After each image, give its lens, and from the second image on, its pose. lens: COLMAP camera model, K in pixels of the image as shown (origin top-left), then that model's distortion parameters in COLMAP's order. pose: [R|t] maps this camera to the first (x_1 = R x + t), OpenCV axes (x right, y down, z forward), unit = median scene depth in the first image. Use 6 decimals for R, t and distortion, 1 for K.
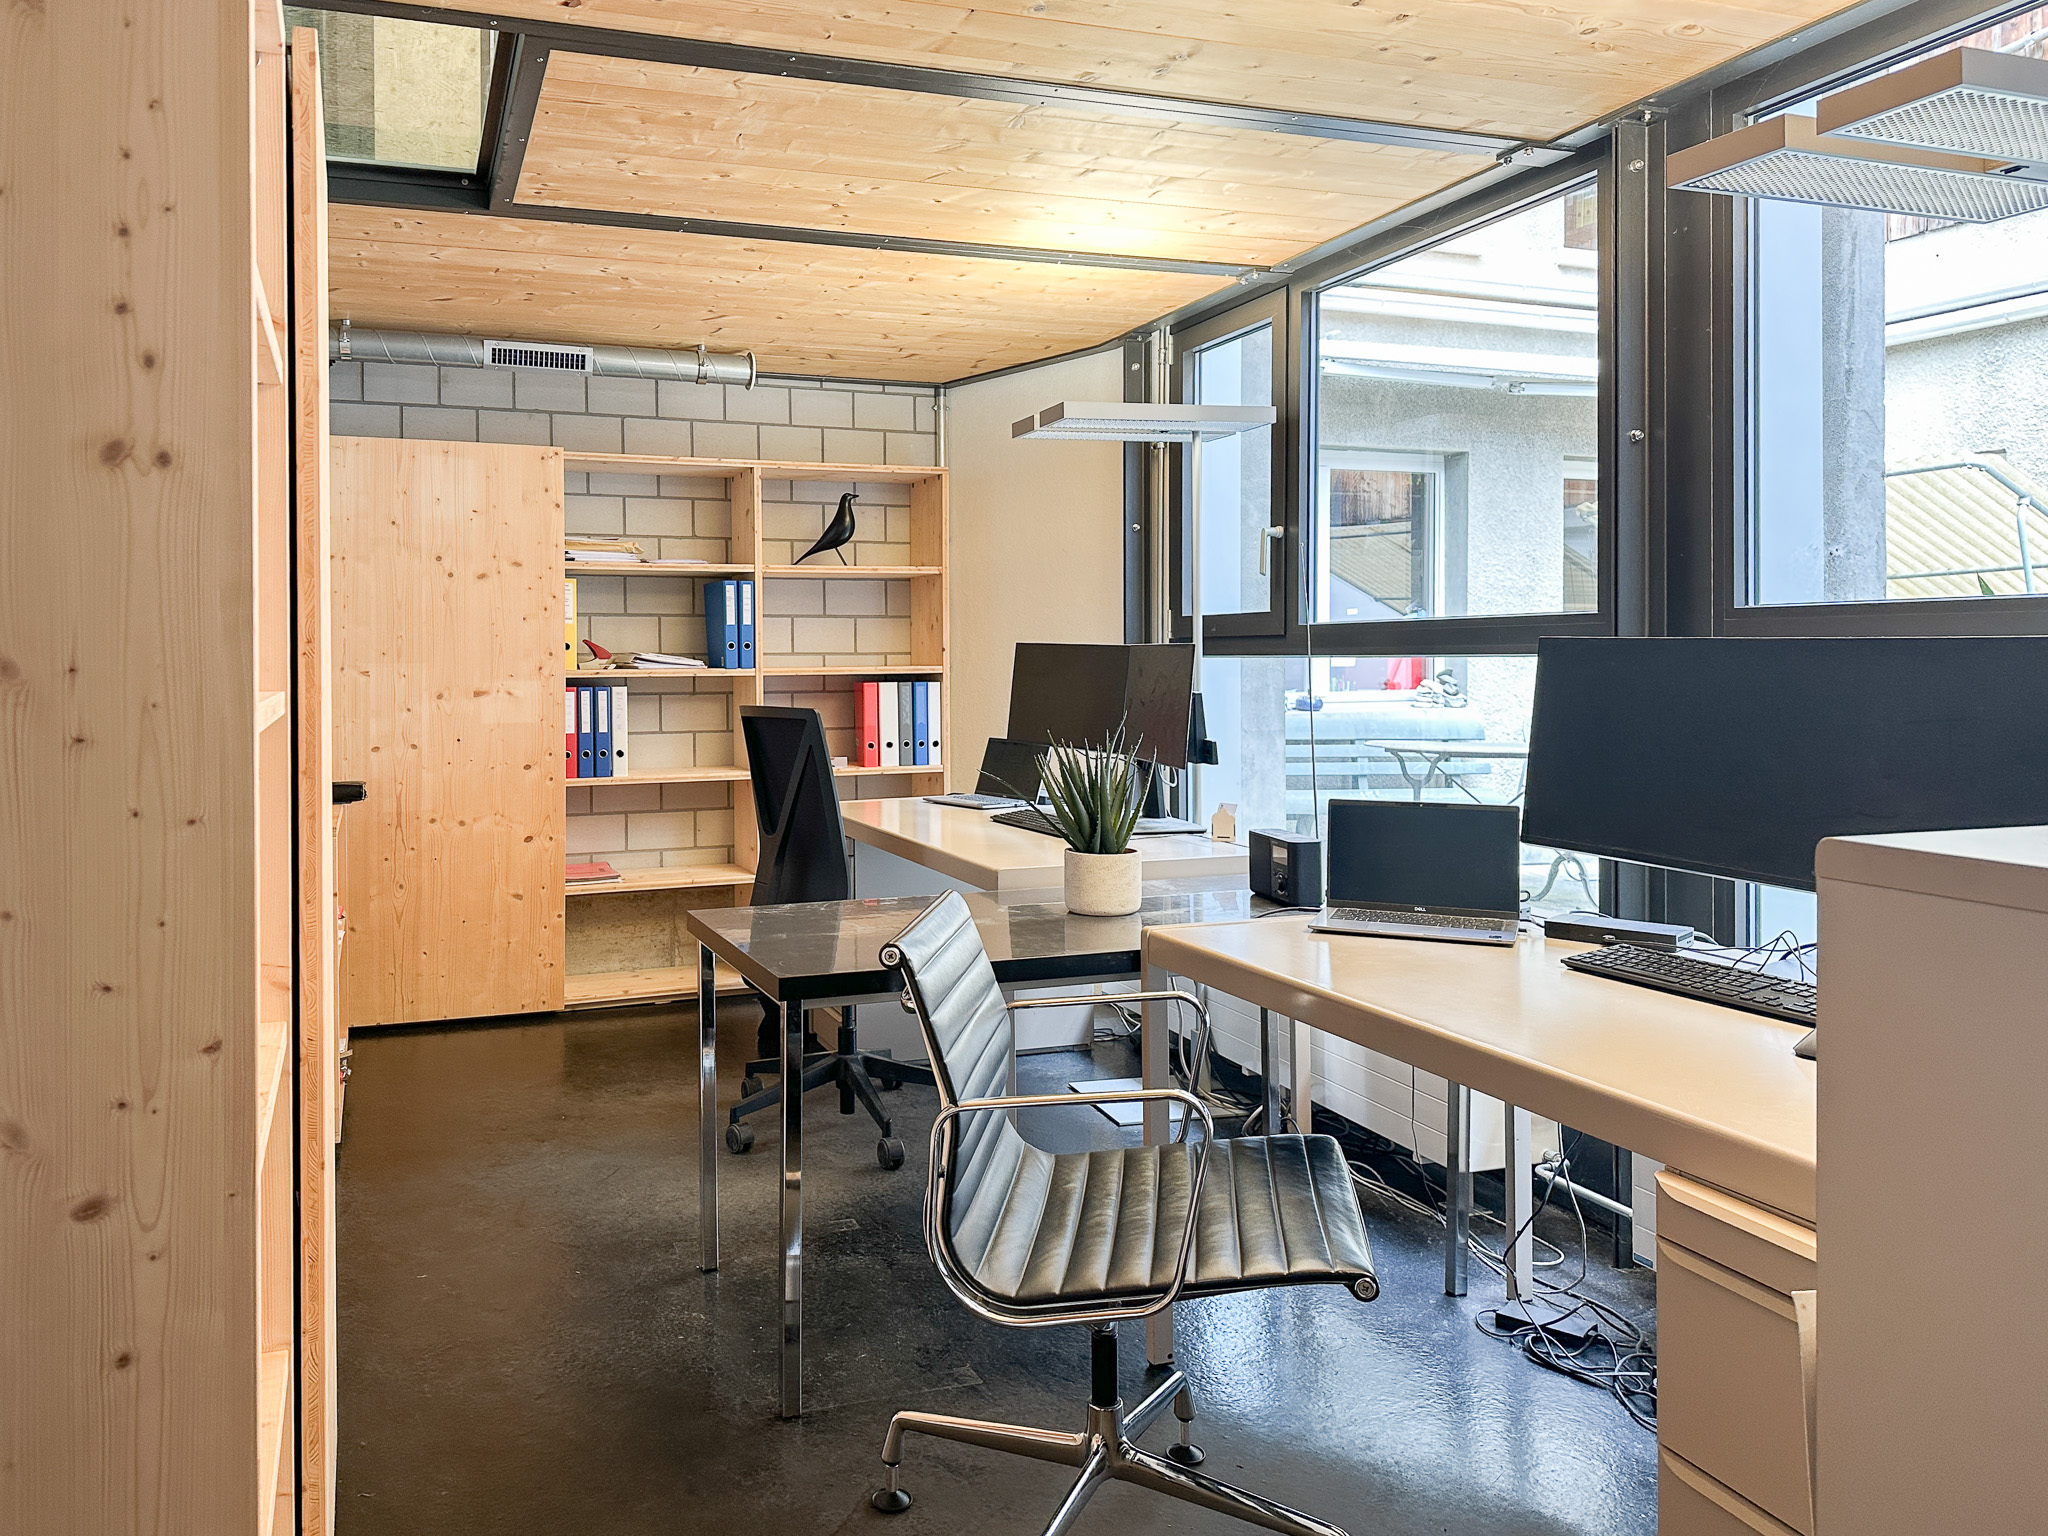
lens RADIAL K [[1394.1, 0, 977.0], [0, 1394.1, 765.9], [0, 0, 1]] dist [0.122231, -0.137119]
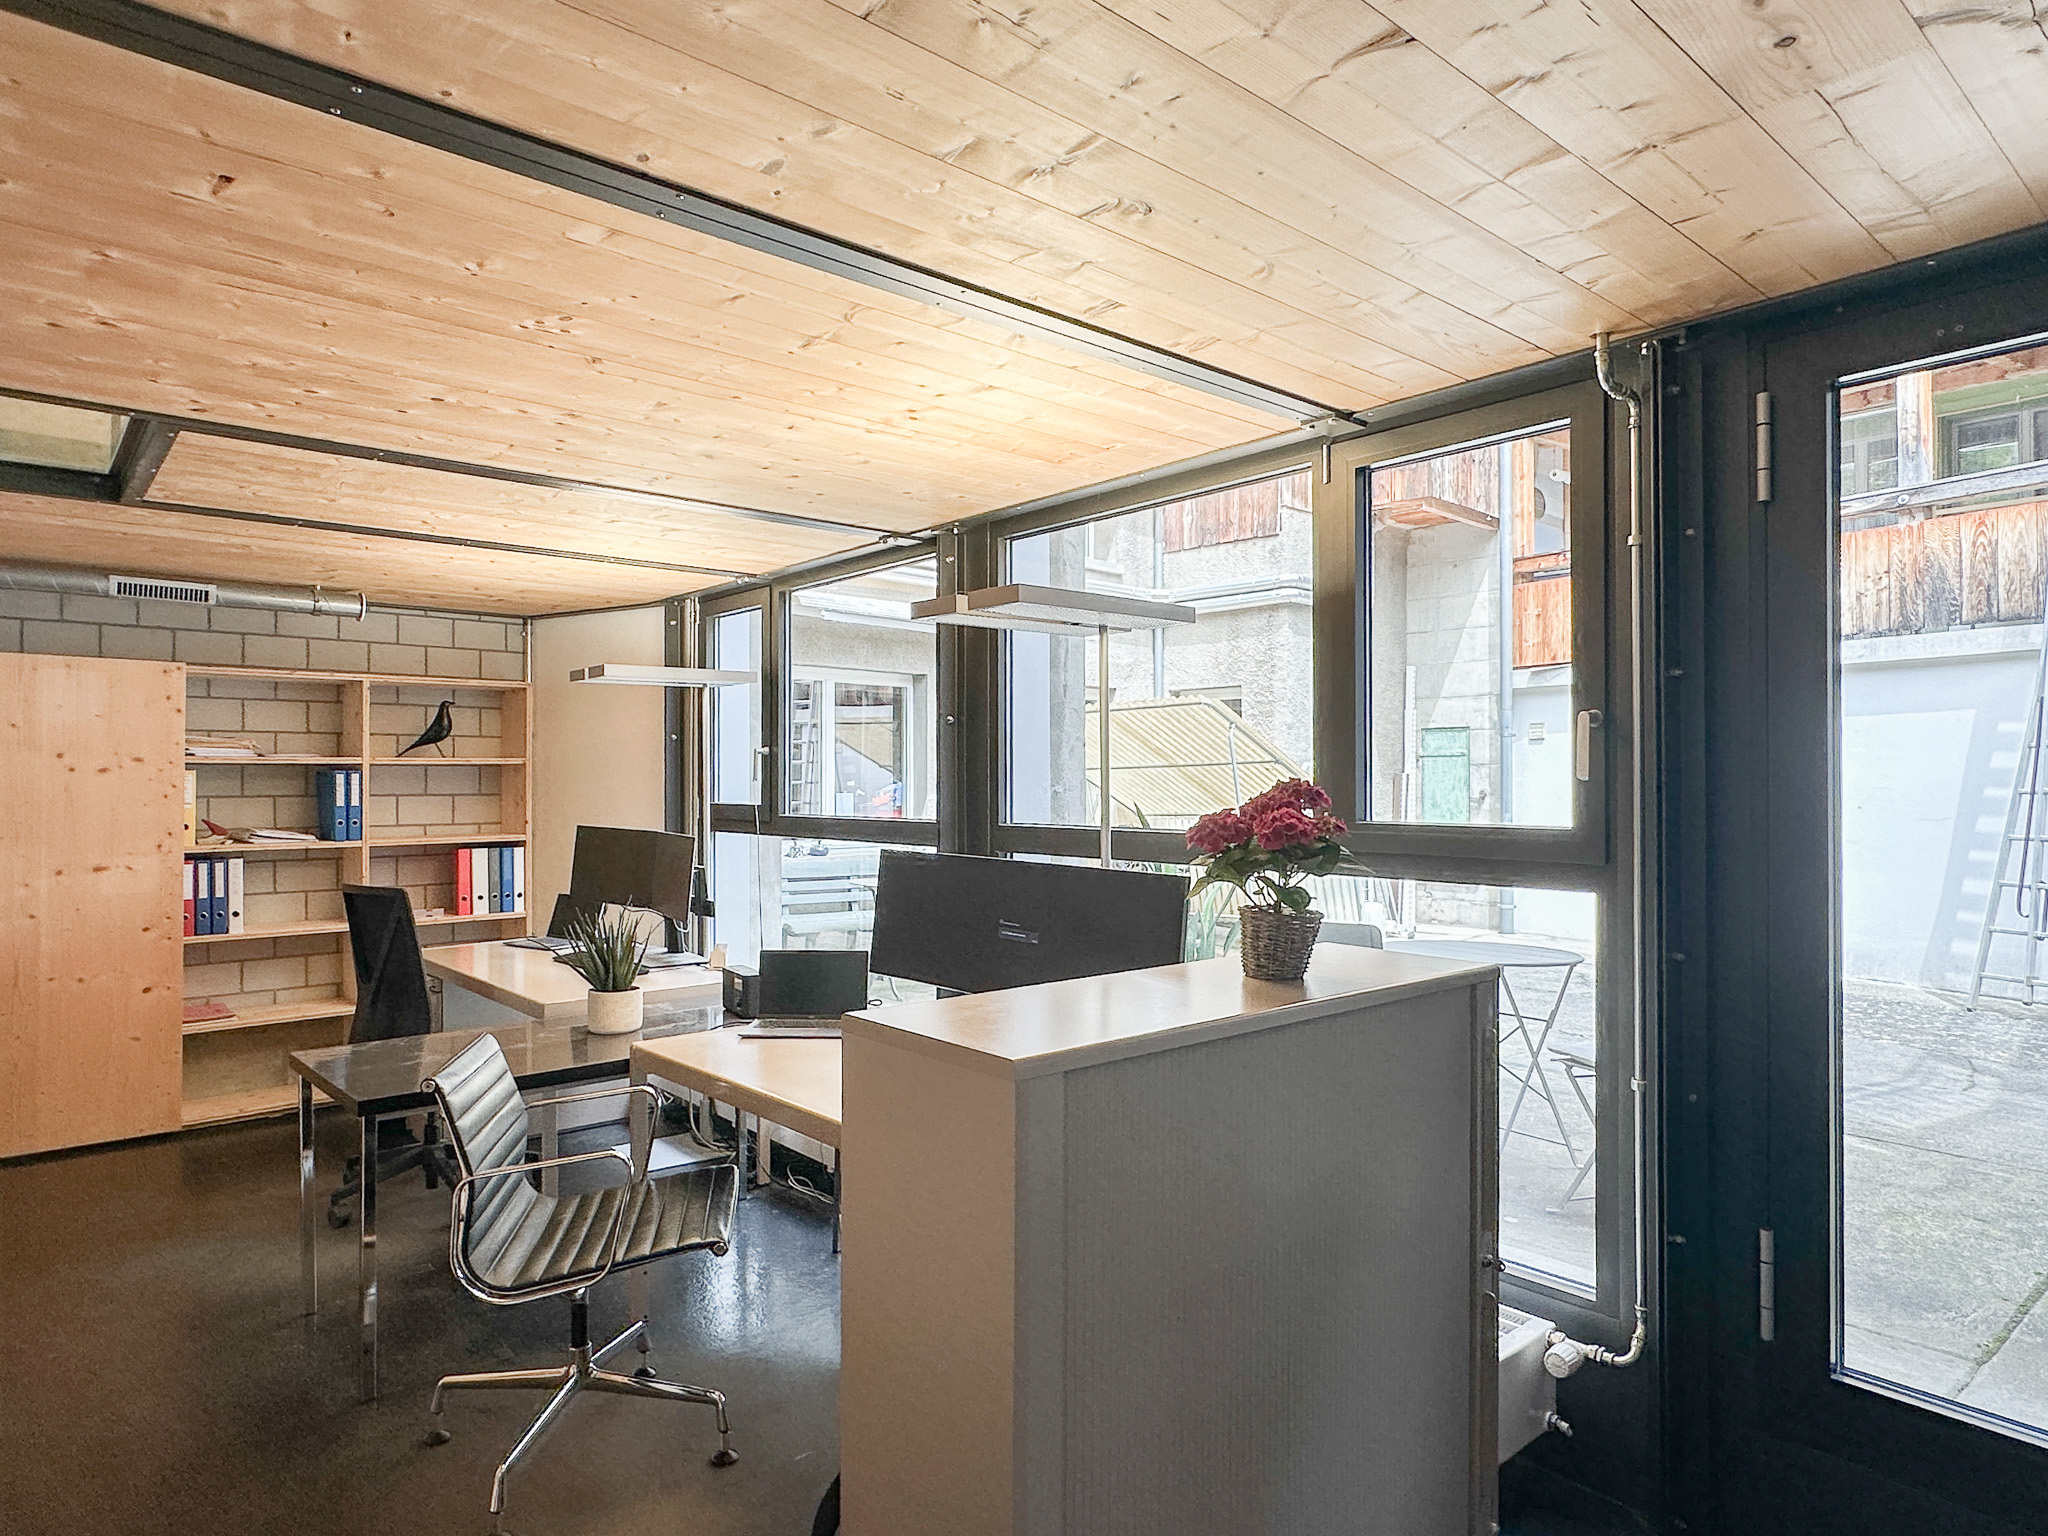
lens RADIAL K [[1126.0, 0, 1026.7], [0, 1126.0, 809.0], [0, 0, 1]] dist [0.001507, -0.000478]
pose [[0.935996, -0.006753, 0.351945, 0.049136], [0.024581, 0.998629, -0.046212, -0.039937], [-0.351150, 0.051905, 0.934879, -0.176001]]
